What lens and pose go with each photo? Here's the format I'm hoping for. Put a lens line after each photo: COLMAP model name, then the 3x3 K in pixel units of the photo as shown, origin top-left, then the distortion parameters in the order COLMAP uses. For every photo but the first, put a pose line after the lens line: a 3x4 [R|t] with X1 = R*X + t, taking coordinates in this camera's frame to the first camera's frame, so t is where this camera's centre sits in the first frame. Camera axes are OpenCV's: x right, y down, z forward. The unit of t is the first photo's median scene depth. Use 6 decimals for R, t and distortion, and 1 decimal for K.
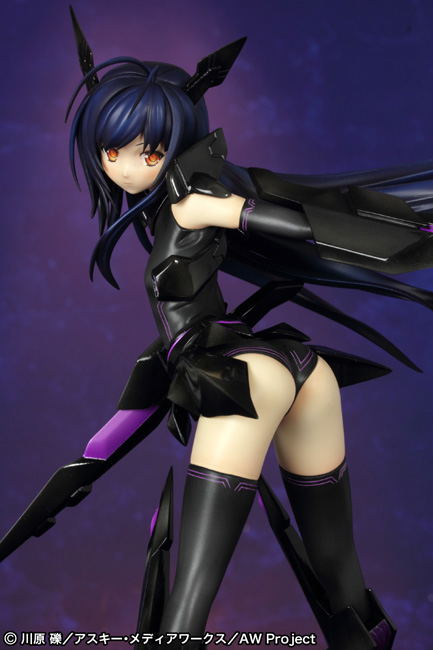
lens RADIAL K [[2132.0, 0, 216.5], [0, 2132.0, 325.0], [0, 0, 1]] dist [-0.037477, -0.509833]
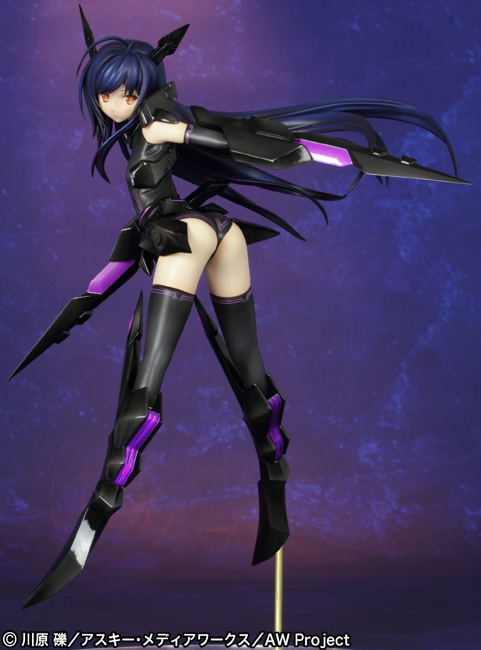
lens RADIAL K [[2324.9, 0, 240.5], [0, 2324.9, 325.0], [0, 0, 1]] dist [0.113364, 0.768729]
pose [[0.999987, 0.002192, 0.004589, 0.045331], [-0.002174, 0.999990, -0.003817, 0.098479], [-0.004597, 0.003807, 0.999982, -0.758033]]
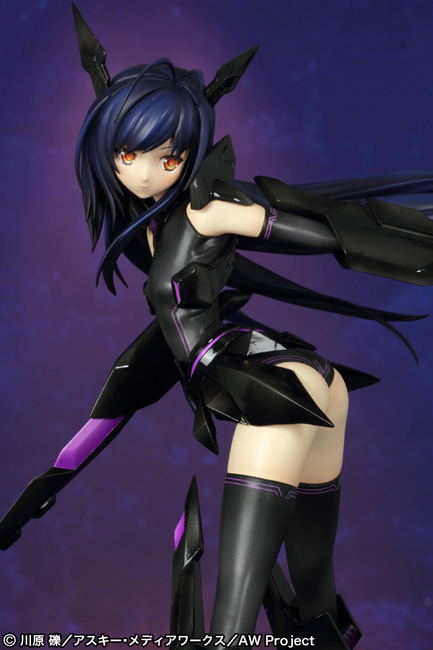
lens RADIAL K [[2132.0, 0, 216.5], [0, 2132.0, 325.0], [0, 0, 1]] dist [-0.037477, -0.509833]
pose [[0.943799, 0.014796, 0.330189, -0.334792], [-0.013036, 0.999887, -0.007543, 0.003818], [-0.330263, 0.002815, 0.943885, 0.062705]]
